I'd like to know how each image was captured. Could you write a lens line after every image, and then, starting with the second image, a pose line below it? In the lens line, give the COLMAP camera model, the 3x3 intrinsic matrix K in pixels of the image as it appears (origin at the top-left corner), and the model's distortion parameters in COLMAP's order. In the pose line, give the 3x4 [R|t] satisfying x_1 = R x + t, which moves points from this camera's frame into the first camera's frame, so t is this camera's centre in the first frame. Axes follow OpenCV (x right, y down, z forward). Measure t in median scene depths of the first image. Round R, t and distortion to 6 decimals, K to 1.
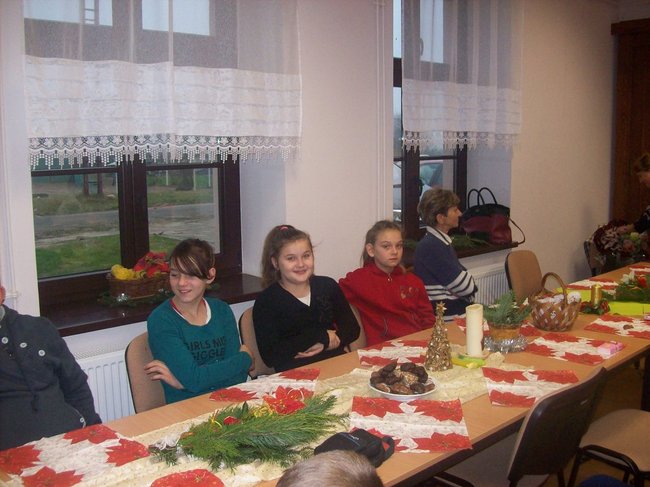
lens RADIAL K [[672.0, 0, 325.0], [0, 672.0, 243.5], [0, 0, 1]] dist [-0.110951, -0.005557]
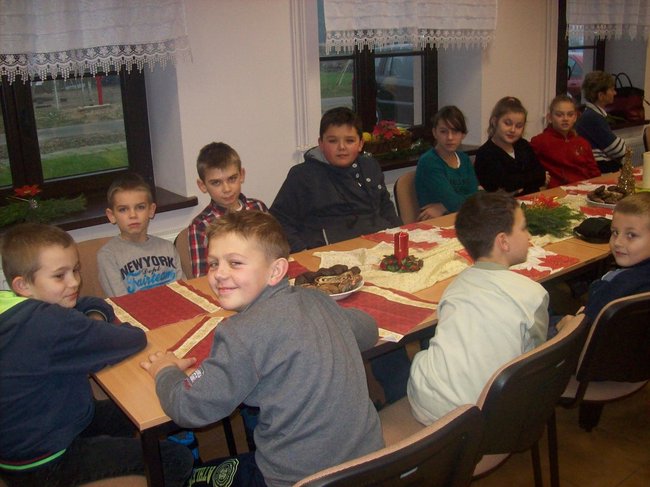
lens RADIAL K [[672.0, 0, 325.0], [0, 672.0, 243.5], [0, 0, 1]] dist [-0.110951, -0.005557]
pose [[0.993718, 0.007727, -0.111642, -0.201155], [0.009647, 0.987986, 0.154244, 0.041827], [0.111493, -0.154352, 0.981705, -0.303387]]
